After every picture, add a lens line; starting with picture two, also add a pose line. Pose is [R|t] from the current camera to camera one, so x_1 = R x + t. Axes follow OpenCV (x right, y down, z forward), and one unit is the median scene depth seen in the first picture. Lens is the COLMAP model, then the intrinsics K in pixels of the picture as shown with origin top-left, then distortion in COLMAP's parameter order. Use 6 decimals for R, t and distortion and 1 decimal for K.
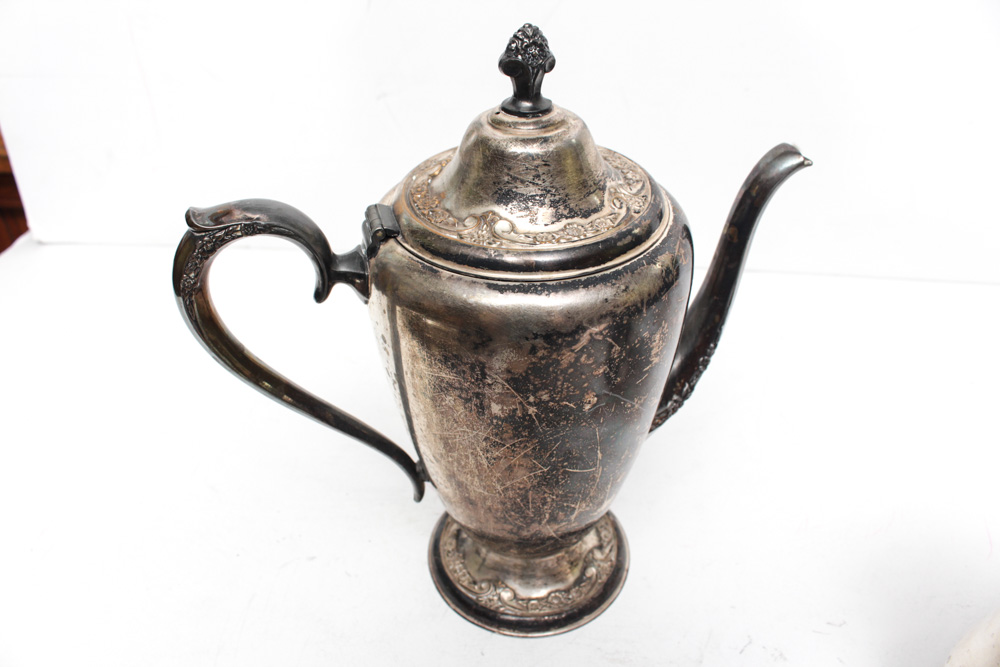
lens RADIAL K [[815.4, 0, 502.5], [0, 815.4, 335.4], [0, 0, 1]] dist [-0.116288, 0.004212]
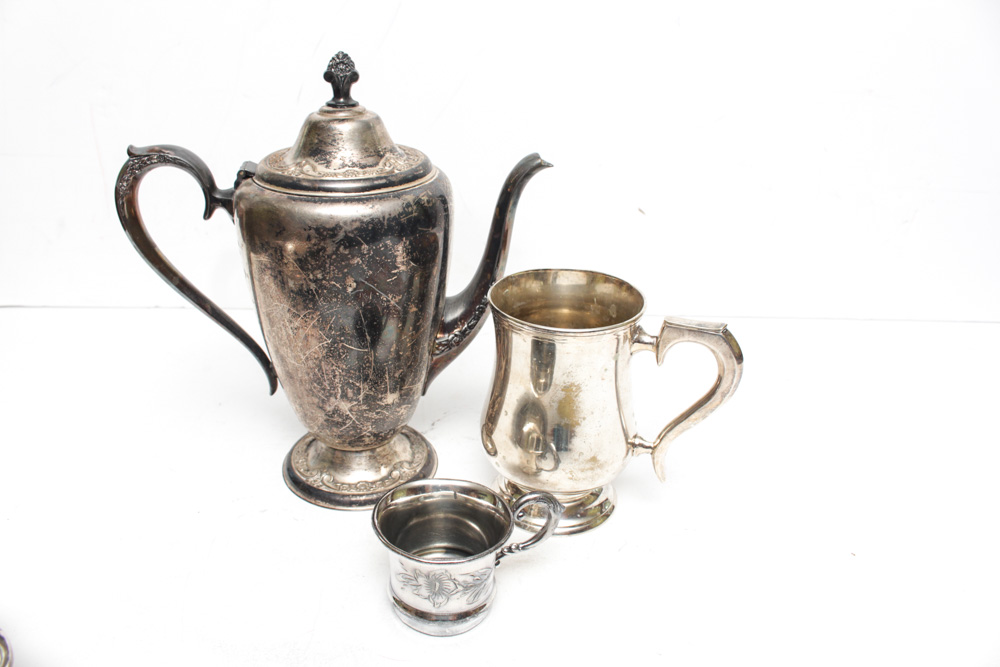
lens RADIAL K [[815.4, 0, 492.6], [0, 815.4, 337.3], [0, 0, 1]] dist [-0.116288, 0.004212]
pose [[0.989898, 0.103670, -0.096719, 0.528203], [-0.119404, 0.977404, -0.174423, 0.411035], [0.076451, 0.184210, 0.979909, -0.452649]]
